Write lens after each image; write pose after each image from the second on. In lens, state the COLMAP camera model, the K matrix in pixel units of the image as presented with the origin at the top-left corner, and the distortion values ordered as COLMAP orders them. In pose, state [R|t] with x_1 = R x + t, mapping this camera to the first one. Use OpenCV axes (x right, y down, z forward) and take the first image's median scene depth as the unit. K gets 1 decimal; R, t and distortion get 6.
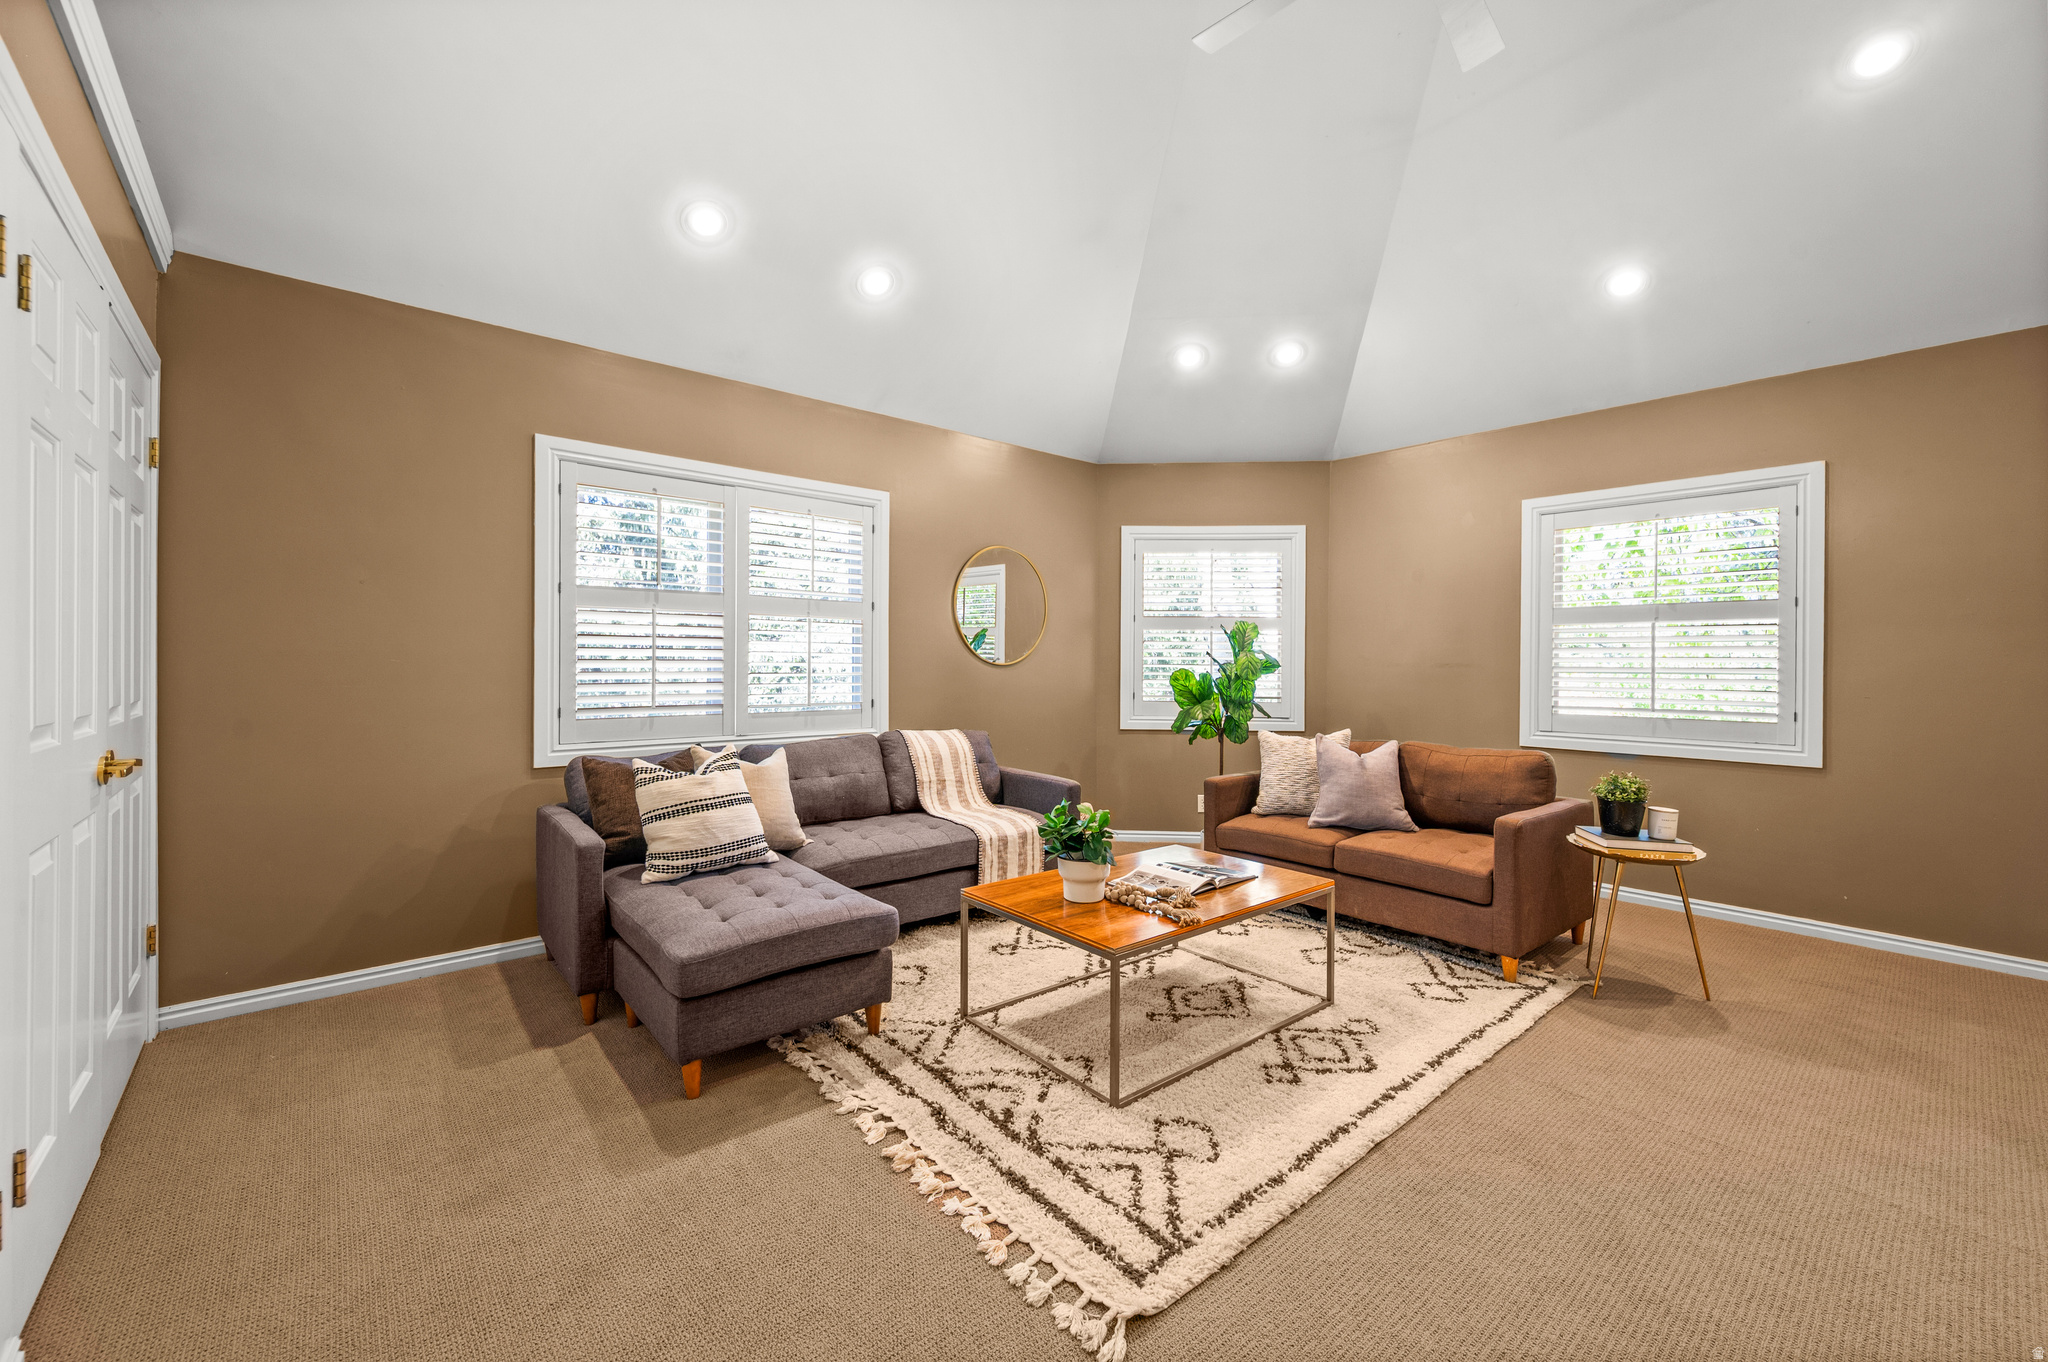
lens RADIAL K [[828.6, 0, 1026.2], [0, 828.6, 671.5], [0, 0, 1]] dist [-0.000246, 0.000133]
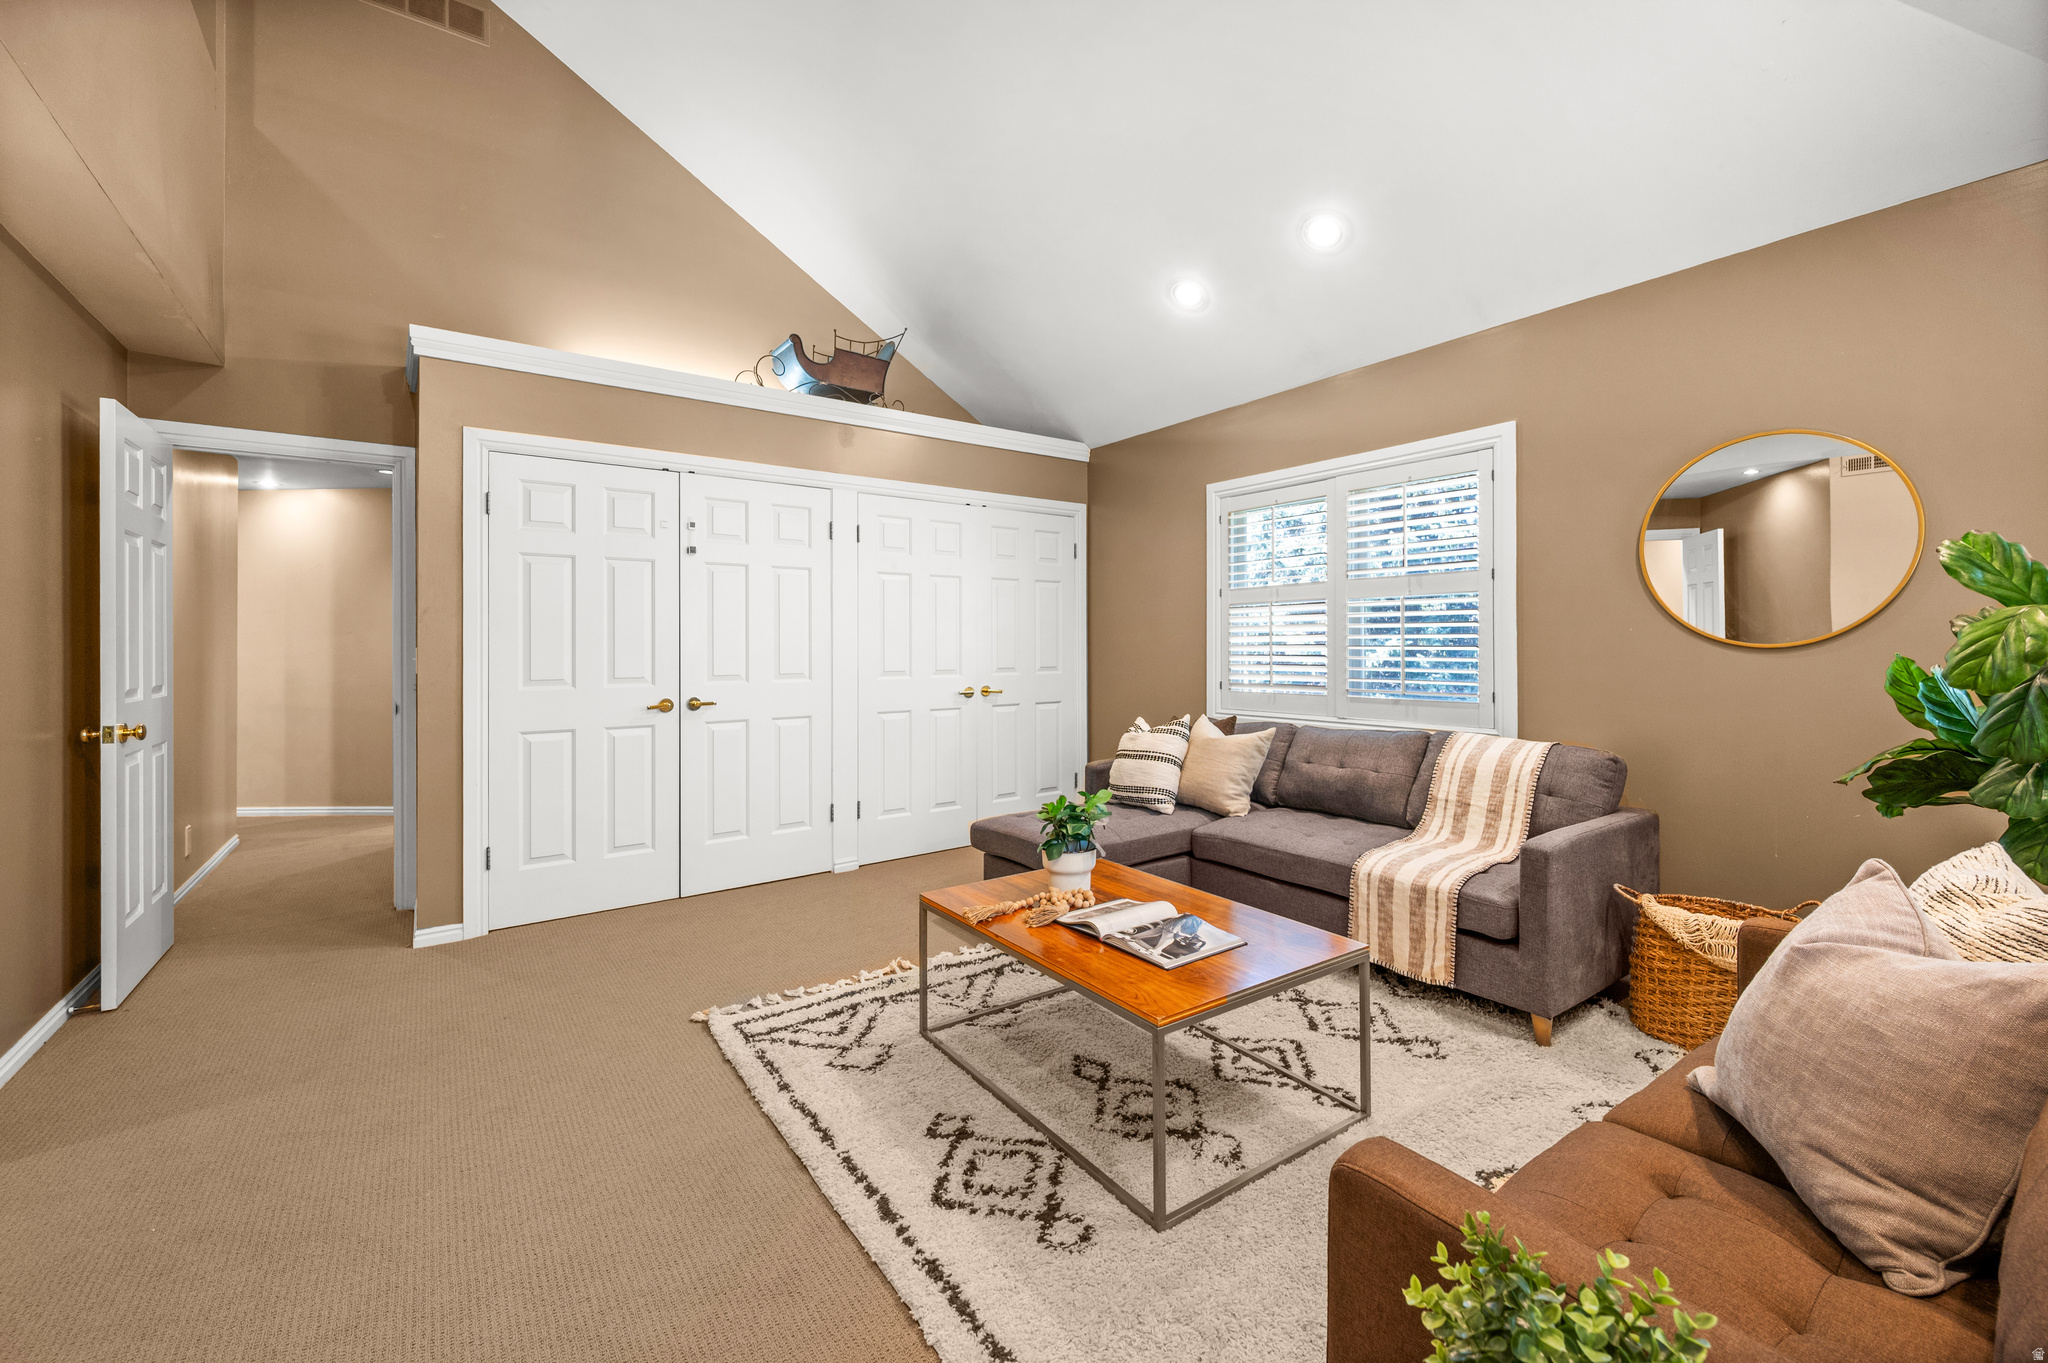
lens RADIAL K [[828.6, 0, 1033.6], [0, 828.6, 648.1], [0, 0, 1]] dist [-0.000246, 0.000133]
pose [[-0.087509, -0.003784, -0.996157, 1.109179], [-0.004712, 0.999983, -0.003385, -0.006478], [0.996153, 0.004398, -0.087526, 1.113441]]
